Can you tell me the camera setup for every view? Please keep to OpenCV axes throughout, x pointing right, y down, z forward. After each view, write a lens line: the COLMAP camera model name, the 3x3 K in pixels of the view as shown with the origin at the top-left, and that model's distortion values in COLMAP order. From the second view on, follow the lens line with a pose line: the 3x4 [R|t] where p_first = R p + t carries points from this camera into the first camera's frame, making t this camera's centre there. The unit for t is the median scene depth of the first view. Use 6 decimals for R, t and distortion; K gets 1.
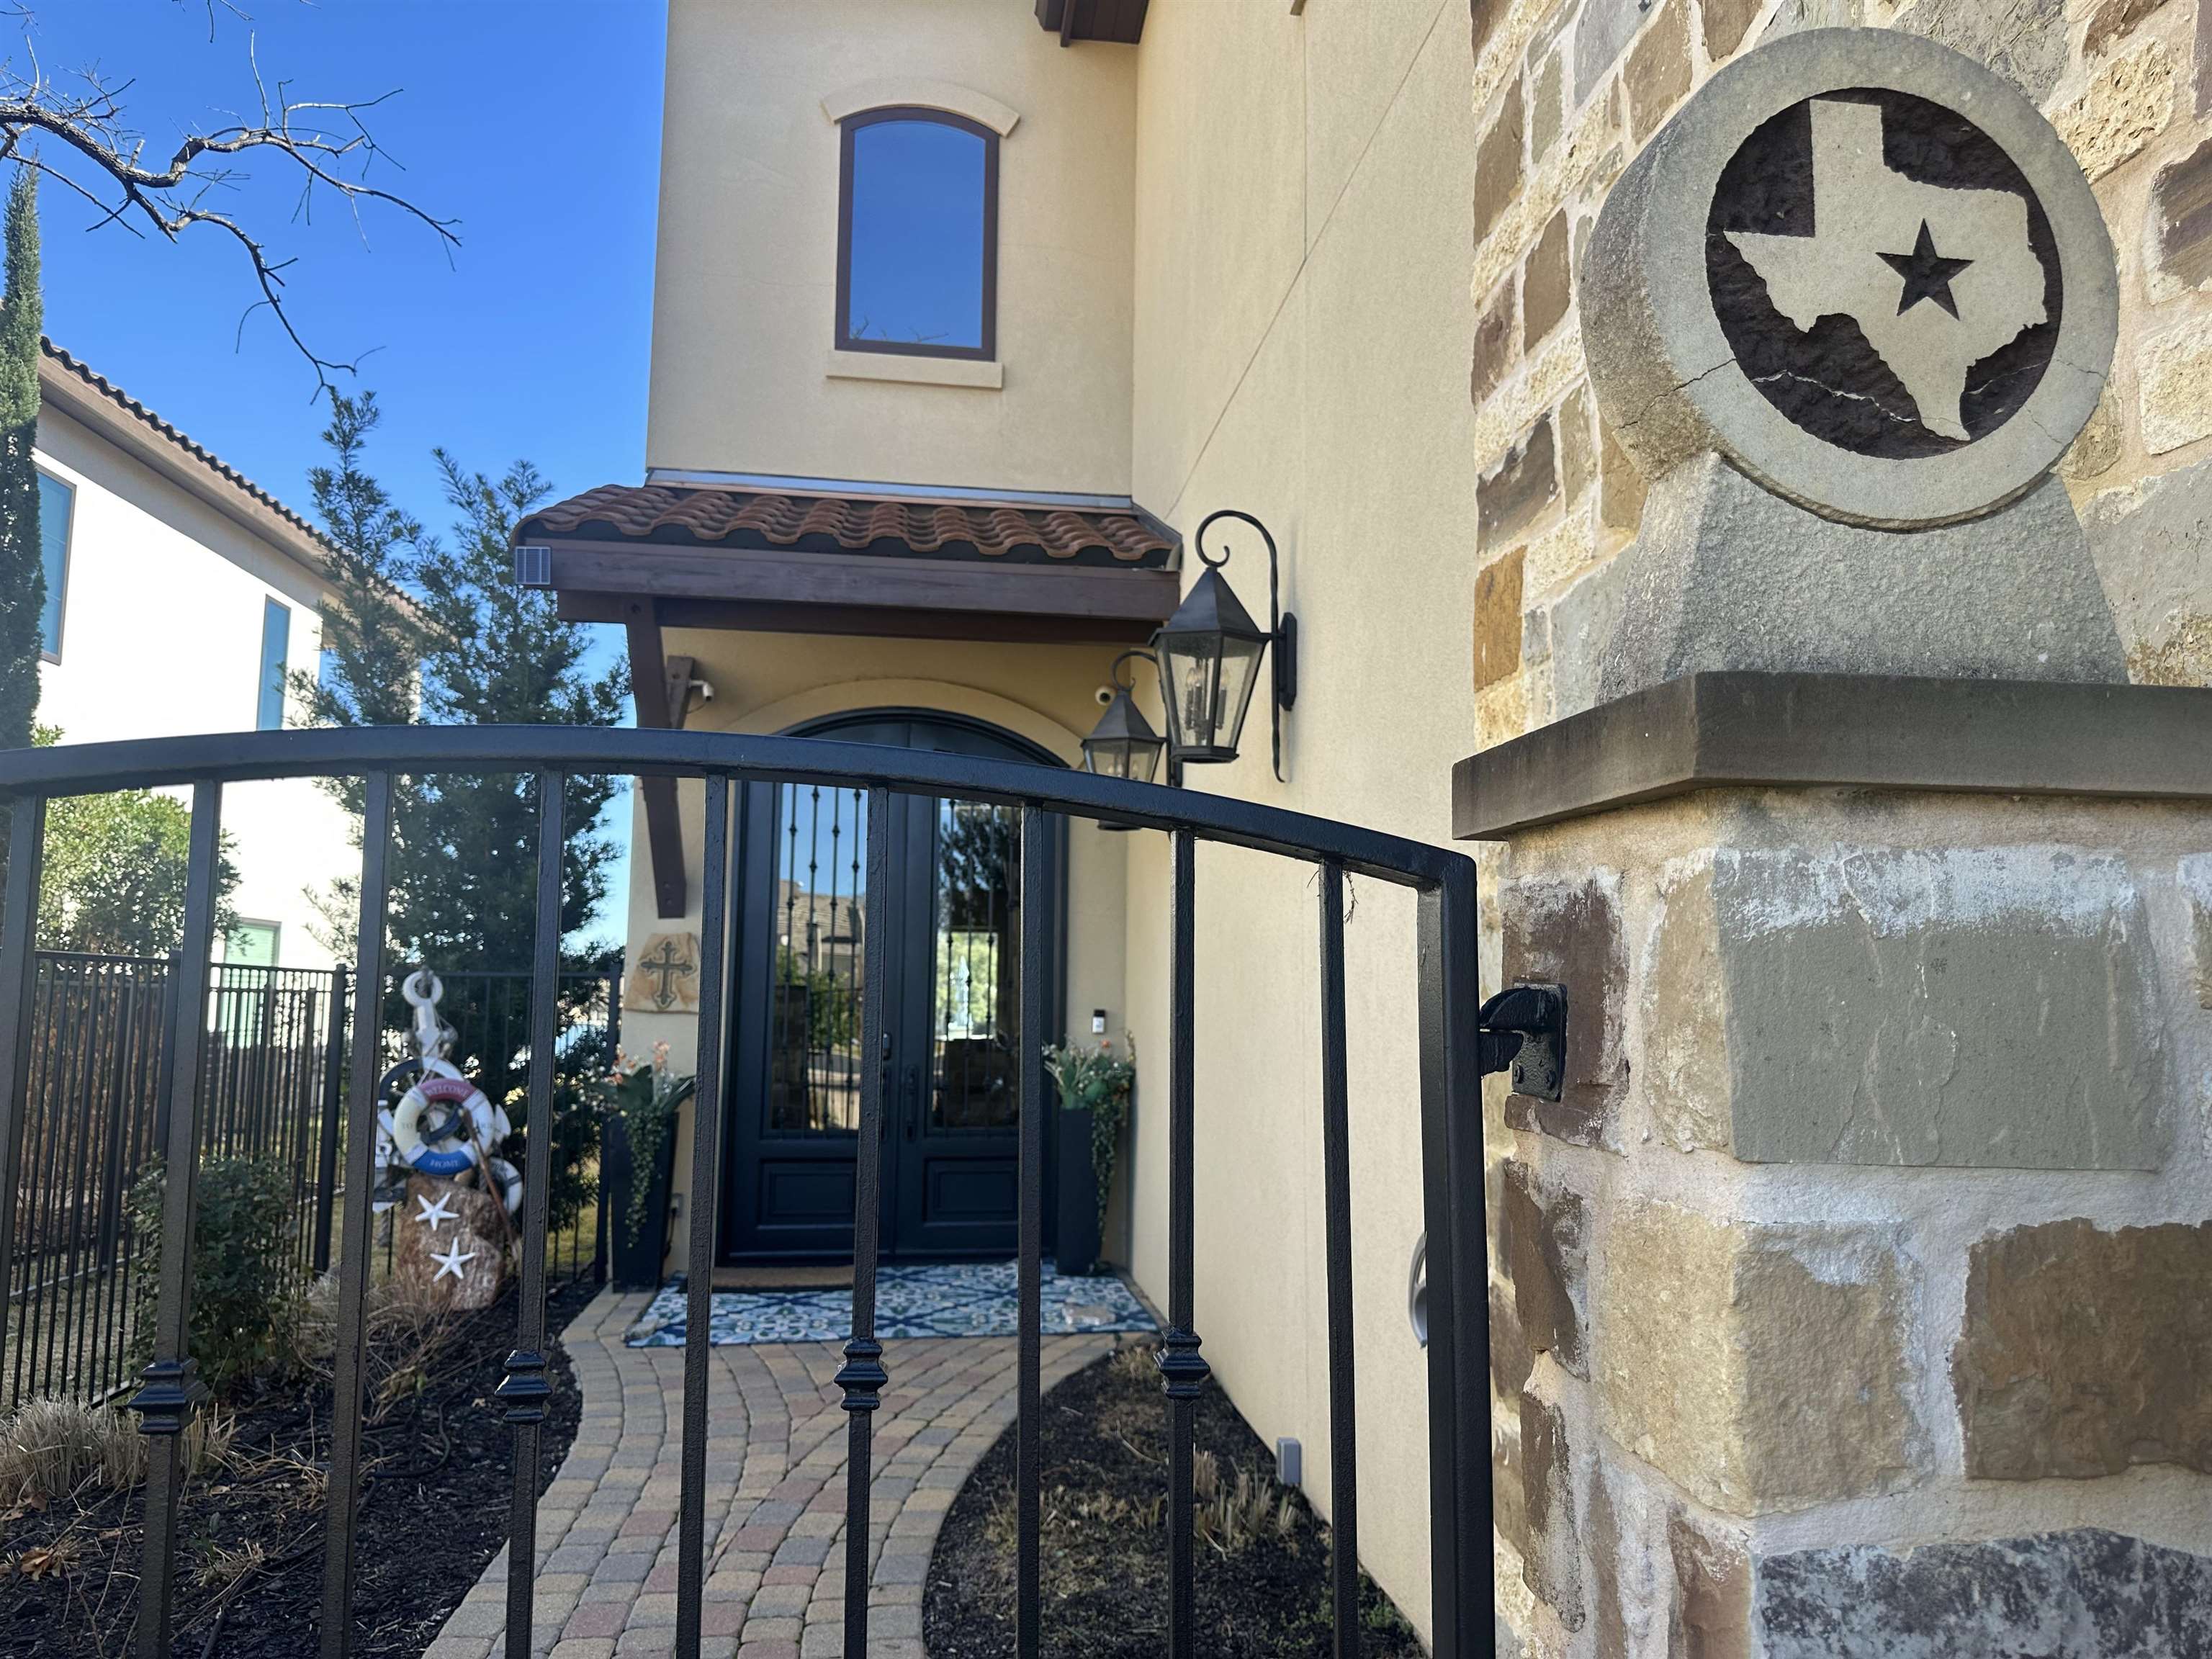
lens RADIAL K [[1563.3, 0, 1115.7], [0, 1563.3, 825.2], [0, 0, 1]] dist [0.050337, -0.058305]
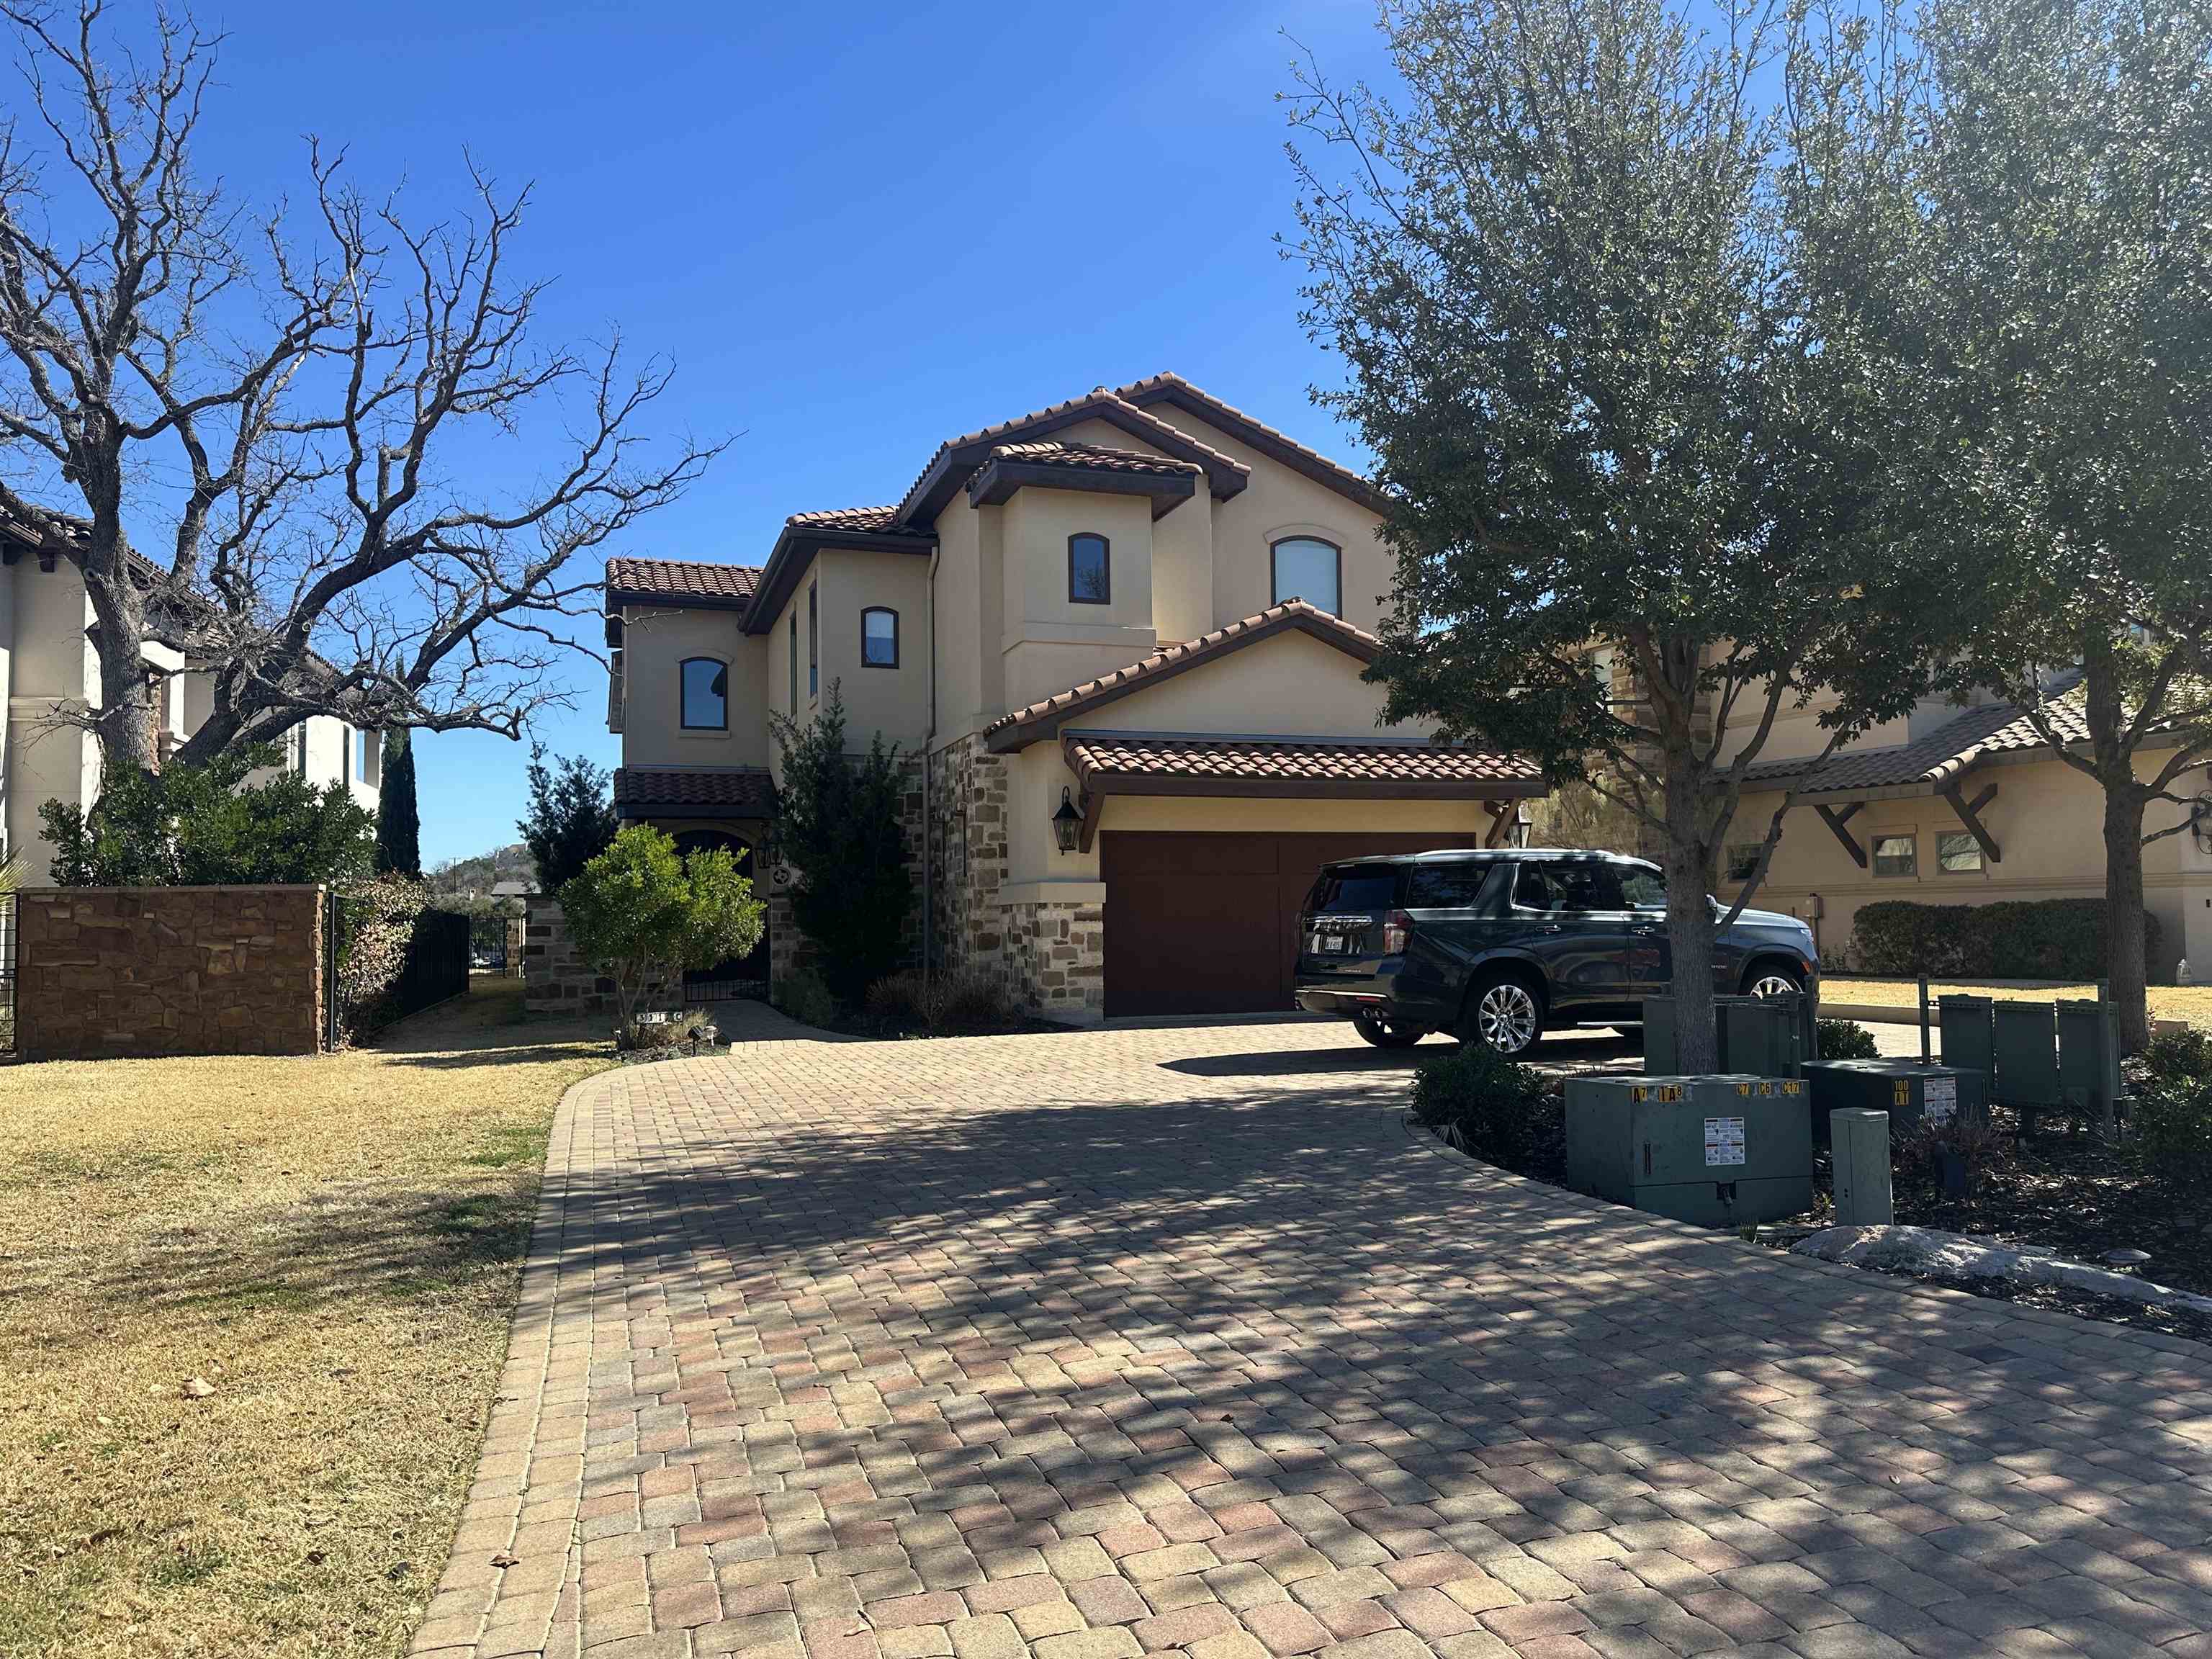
lens RADIAL K [[1563.3, 0, 1115.7], [0, 1563.3, 825.2], [0, 0, 1]] dist [0.050337, -0.058305]
pose [[0.981602, -0.012684, 0.190518, 0.100051], [0.003193, 0.998742, 0.050042, -0.242173], [-0.190913, -0.048513, 0.980407, -2.474225]]
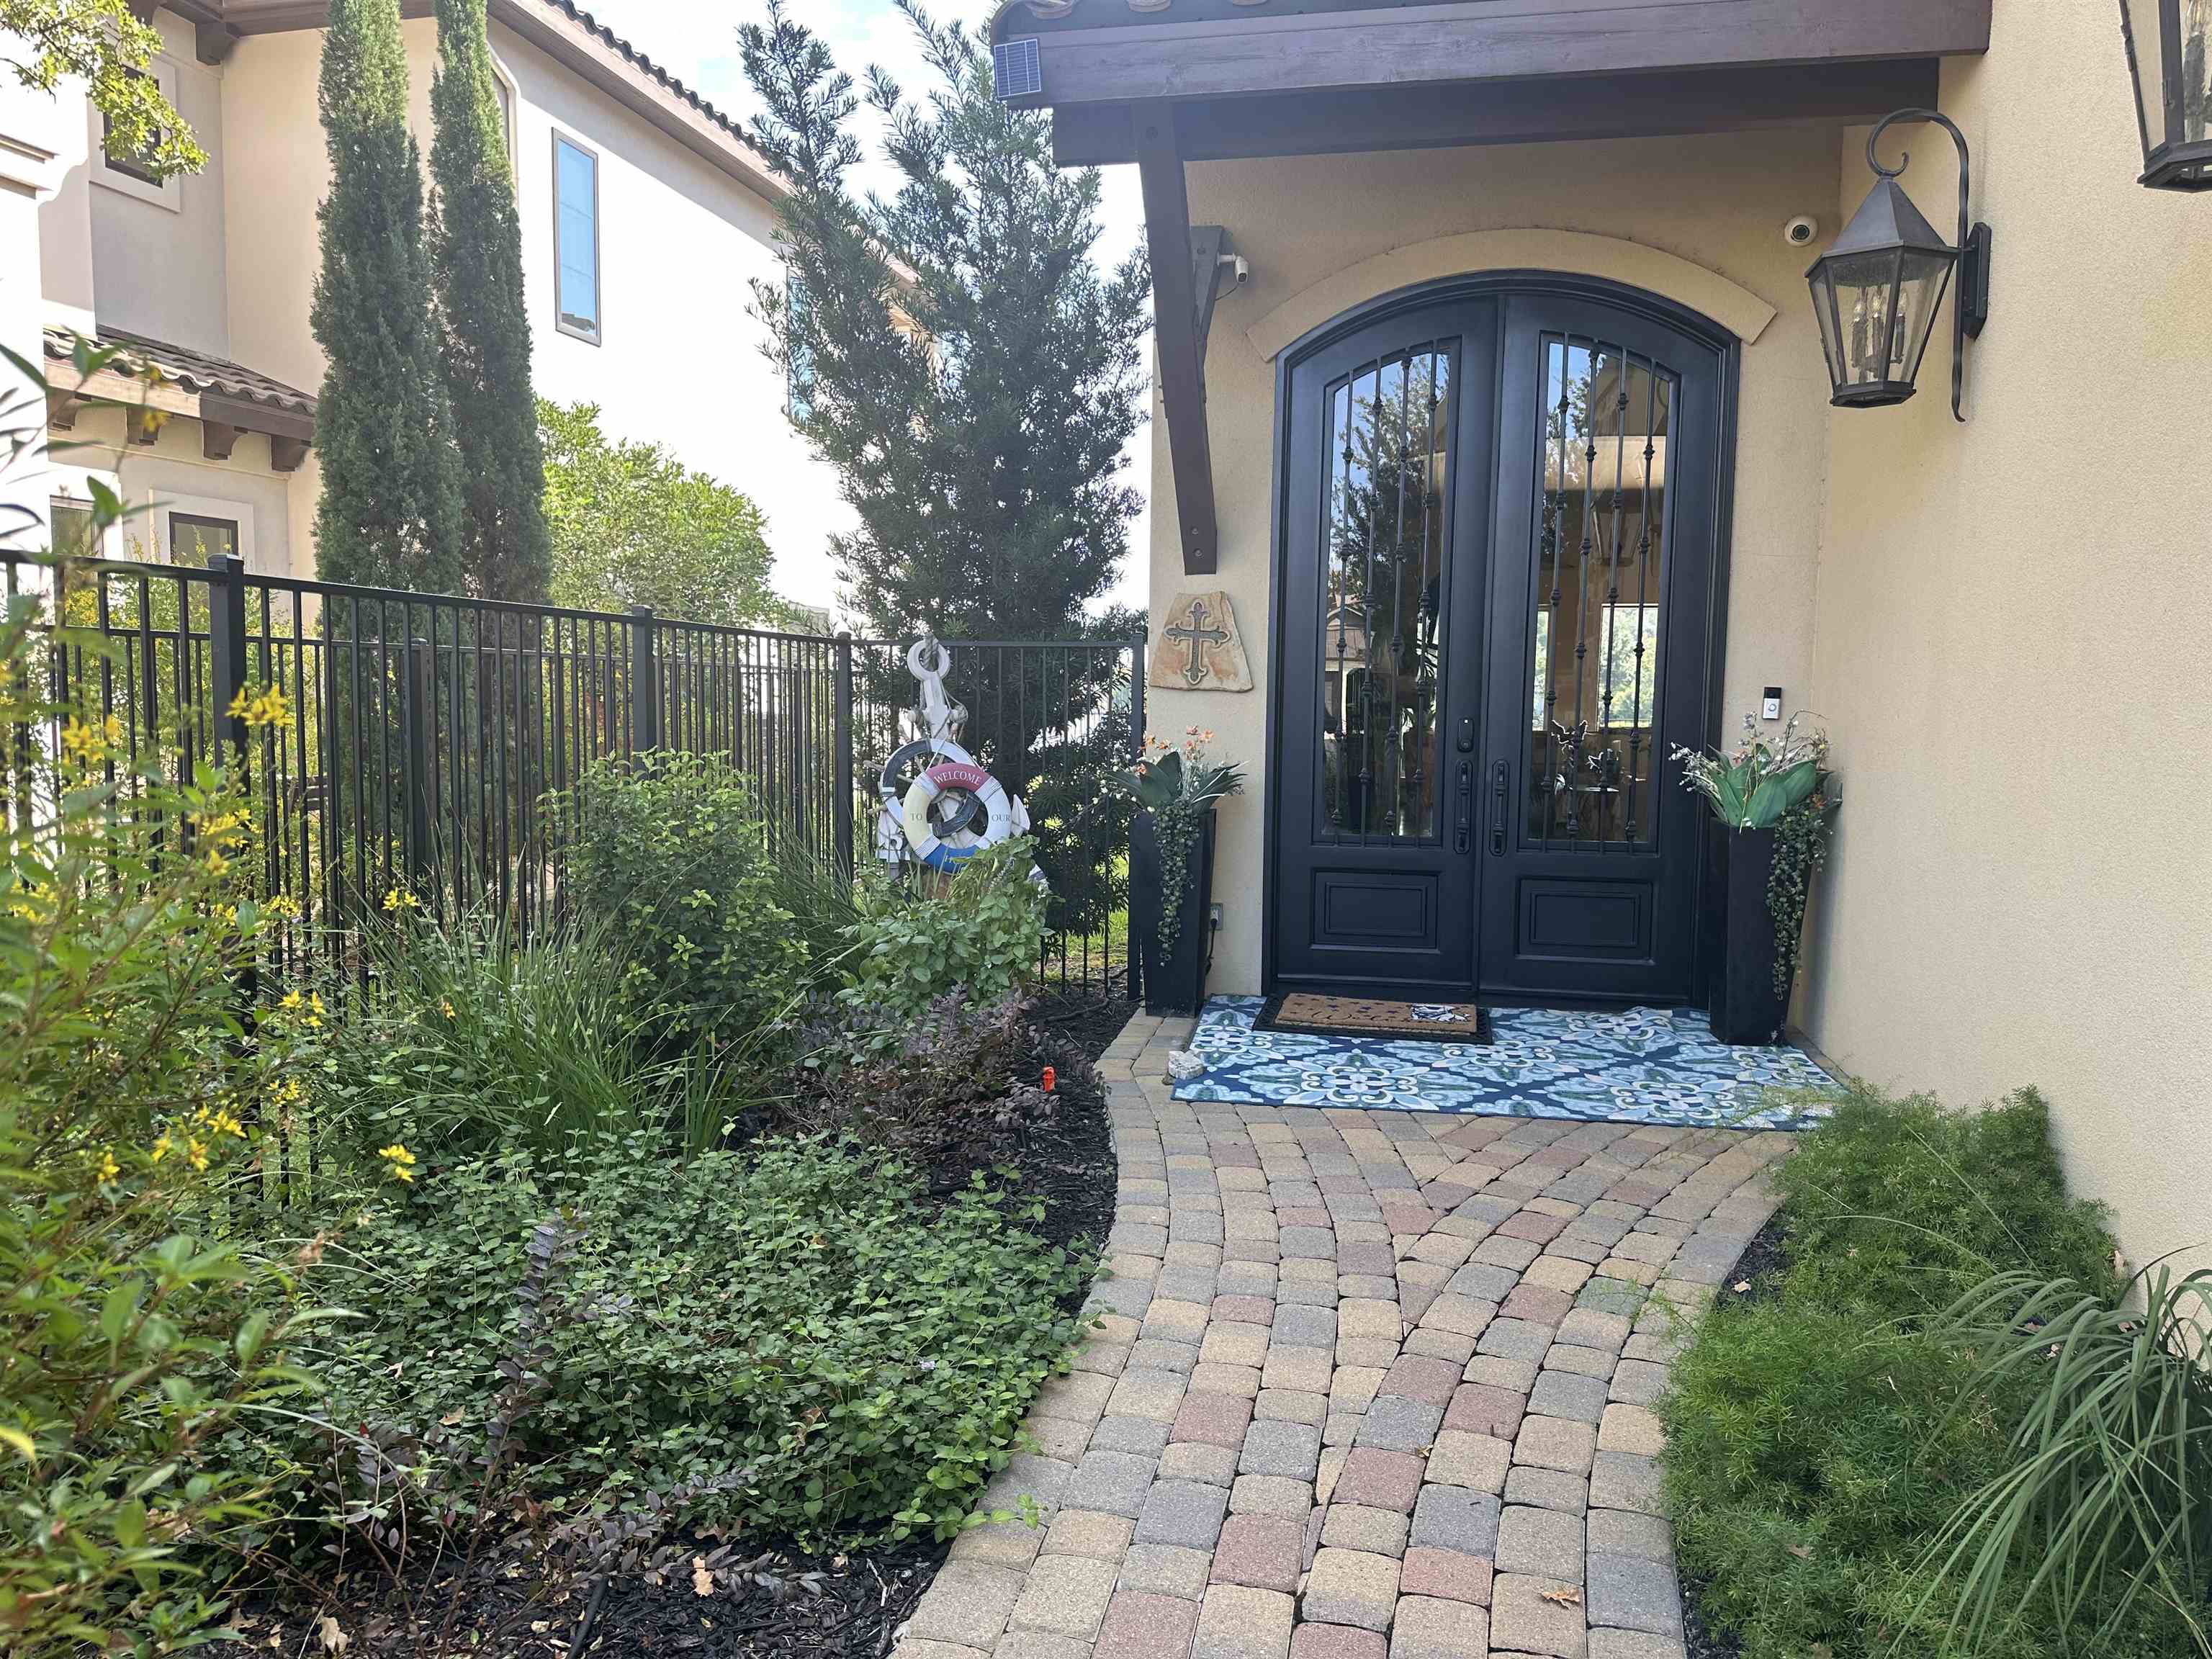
lens RADIAL K [[1565.2, 0, 1106.0], [0, 1565.2, 829.5], [0, 0, 1]] dist [0.030198, -0.028784]
pose [[0.946787, 0.028990, -0.320553, -0.072244], [0.034360, 0.981141, 0.190217, 0.036558], [0.320022, -0.191109, 0.927935, 0.225429]]
